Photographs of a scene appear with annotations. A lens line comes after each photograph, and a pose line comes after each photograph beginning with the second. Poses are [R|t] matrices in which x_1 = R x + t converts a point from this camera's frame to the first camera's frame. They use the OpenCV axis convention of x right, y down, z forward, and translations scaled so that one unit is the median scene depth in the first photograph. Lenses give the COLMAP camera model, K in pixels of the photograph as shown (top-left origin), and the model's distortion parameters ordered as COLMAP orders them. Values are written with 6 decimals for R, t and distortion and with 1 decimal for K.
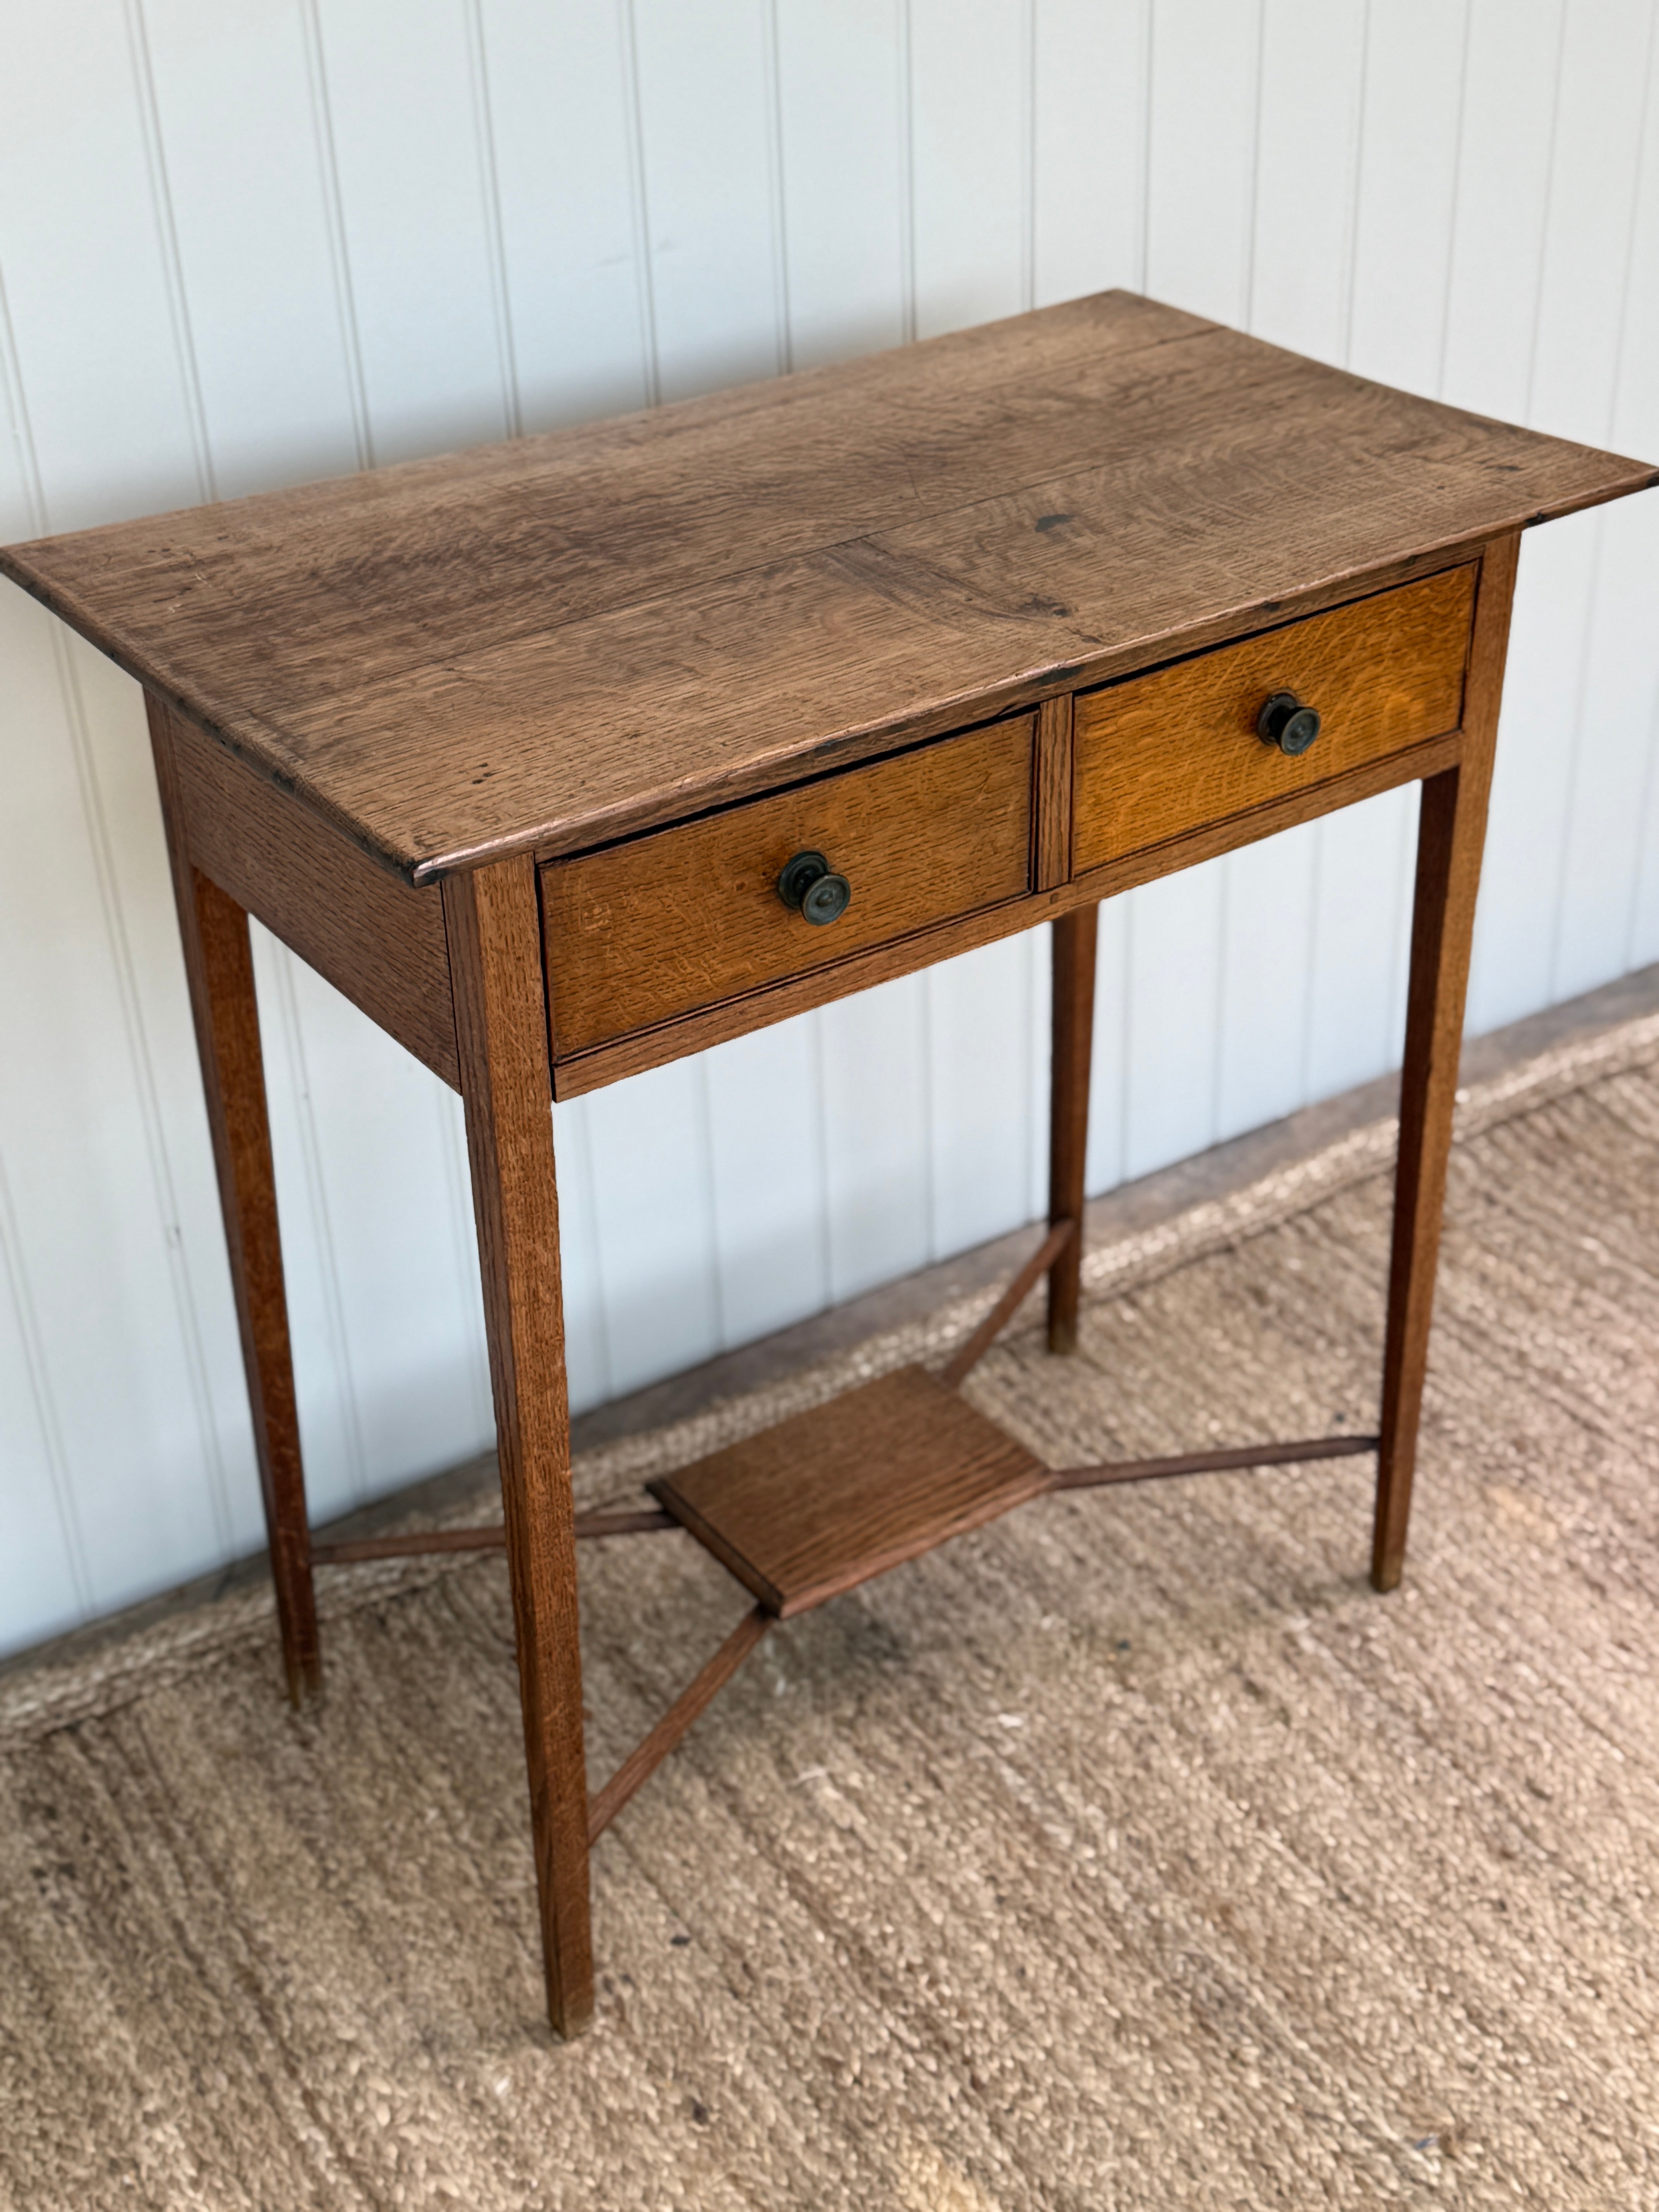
lens RADIAL K [[2840.5, 0, 832.7], [0, 2840.5, 1109.0], [0, 0, 1]] dist [0.196333, -0.506316]
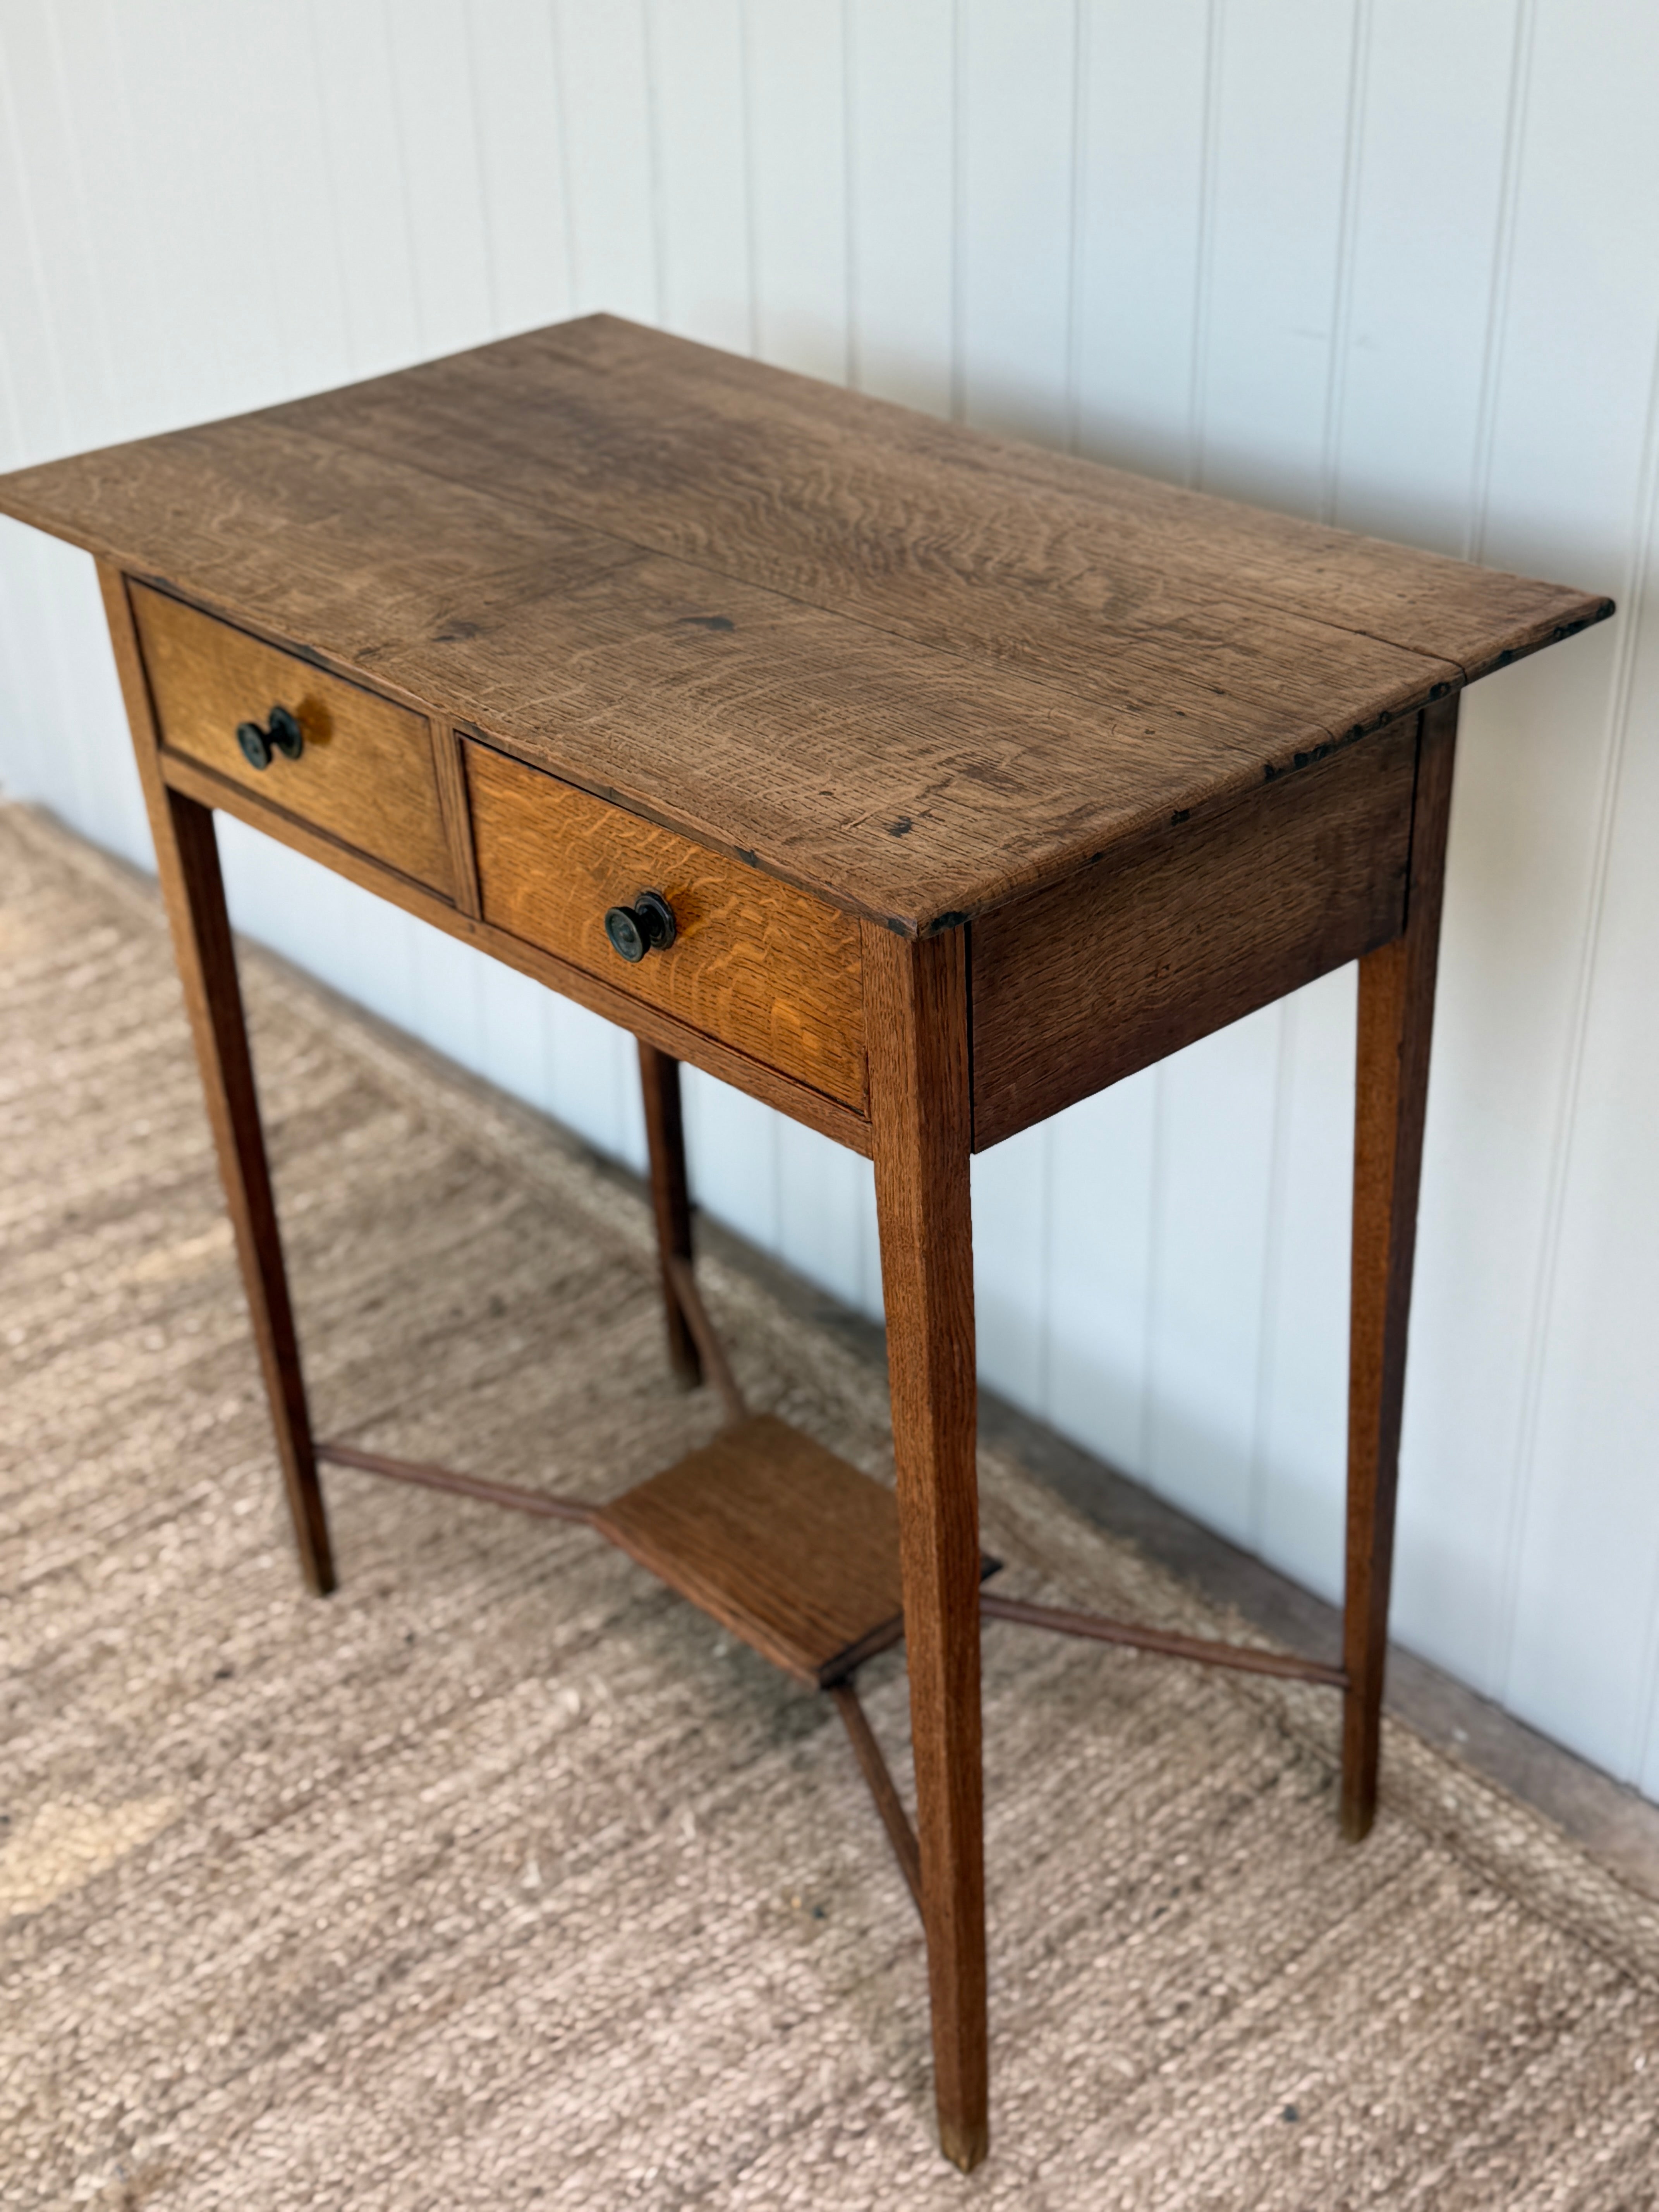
lens RADIAL K [[2840.5, 0, 832.7], [0, 2840.5, 1109.0], [0, 0, 1]] dist [0.196333, -0.506316]
pose [[0.110662, 0.521205, -0.846226, 0.869140], [-0.489973, 0.769402, 0.409814, -0.445244], [0.864685, 0.369277, 0.340520, 0.725684]]
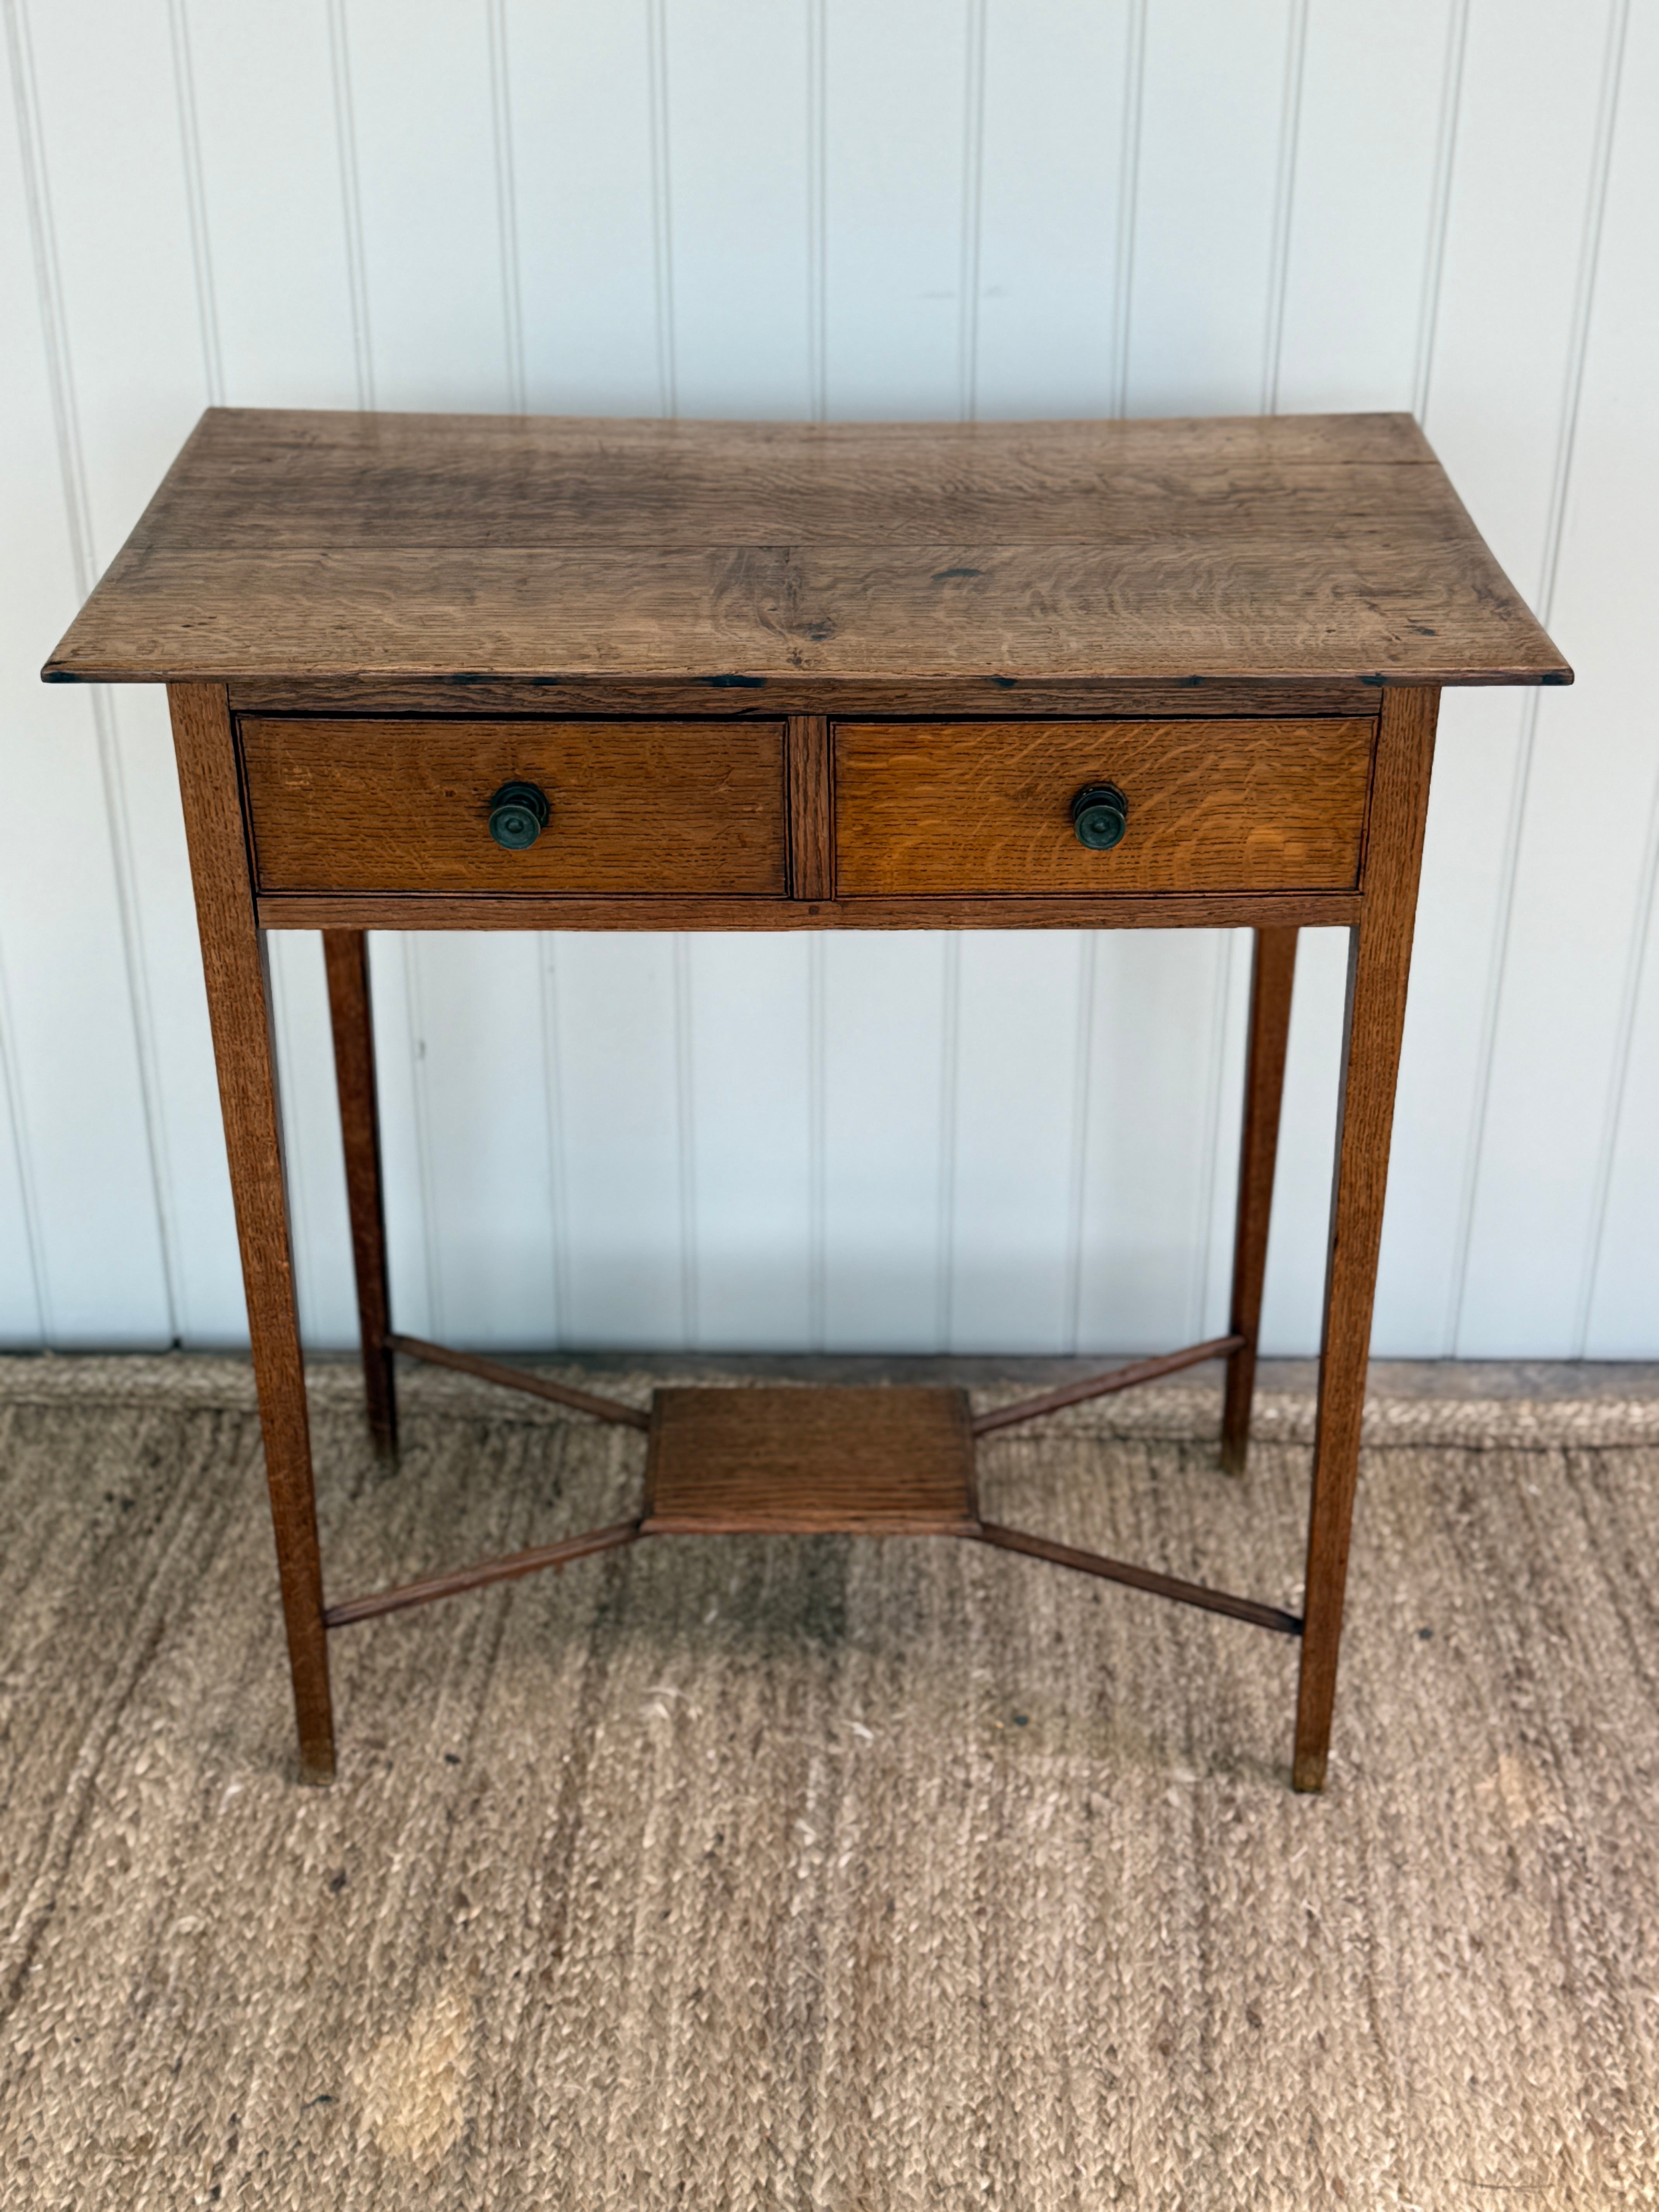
lens RADIAL K [[2833.4, 0, 844.5], [0, 2833.4, 1126.1], [0, 0, 1]] dist [0.203209, -0.518290]
pose [[0.816335, 0.307445, -0.488953, 0.569477], [-0.320729, 0.945336, 0.058936, -0.058366], [0.480344, 0.108710, 0.870317, 0.091282]]
